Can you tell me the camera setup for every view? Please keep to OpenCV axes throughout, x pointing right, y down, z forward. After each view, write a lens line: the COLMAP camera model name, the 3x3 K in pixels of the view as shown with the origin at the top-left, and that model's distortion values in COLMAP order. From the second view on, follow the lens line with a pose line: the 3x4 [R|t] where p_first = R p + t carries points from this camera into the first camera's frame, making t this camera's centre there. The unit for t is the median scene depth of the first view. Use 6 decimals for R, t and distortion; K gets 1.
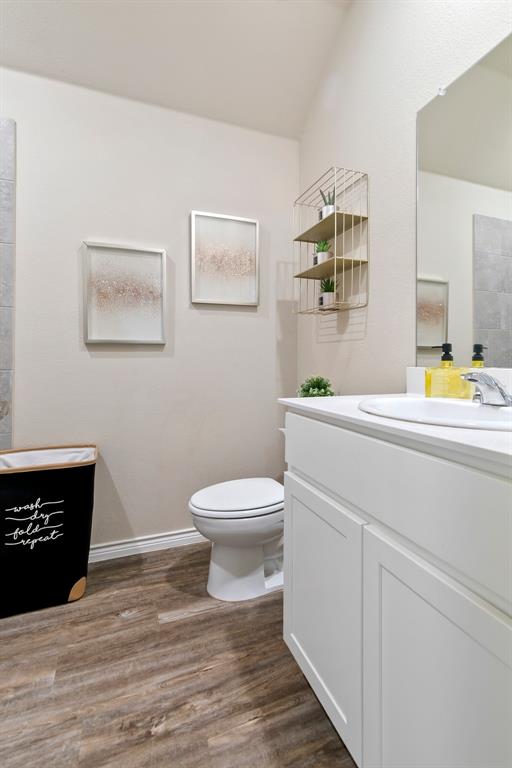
lens RADIAL K [[349.3, 0, 256.4], [0, 349.3, 350.0], [0, 0, 1]] dist [0.001089, 0.000413]
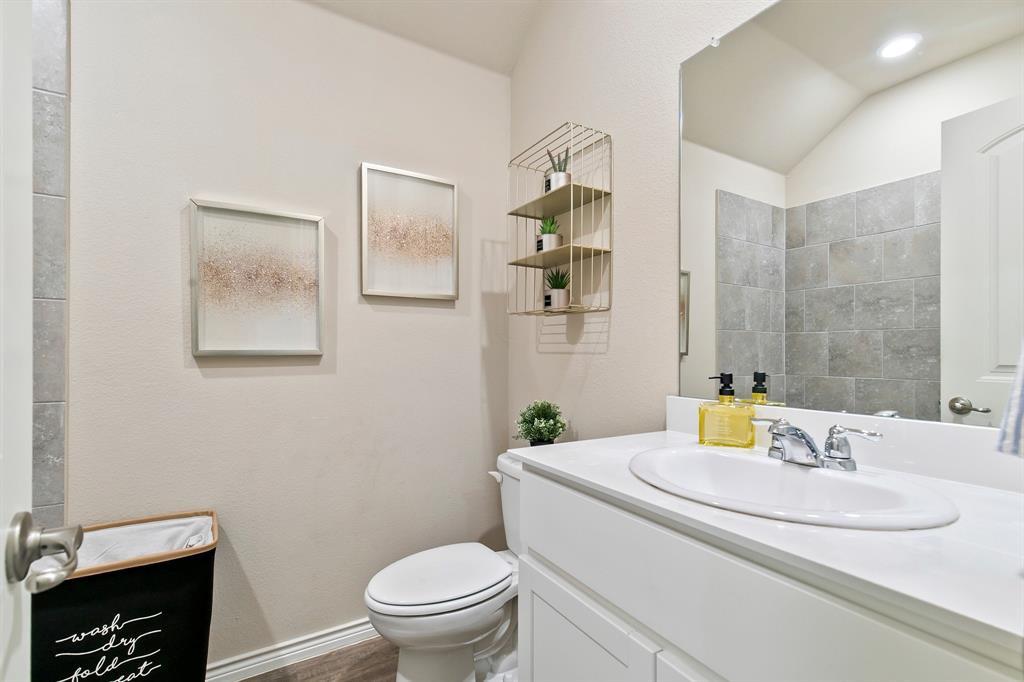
lens RADIAL K [[451.4, 0, 512.0], [0, 451.4, 341.0], [0, 0, 1]] dist [-0.000211, -0.000438]
pose [[0.983207, 0.003355, 0.182463, -0.064548], [-0.004666, 0.999966, 0.006752, -0.059155], [-0.182434, -0.007490, 0.983190, 0.069308]]
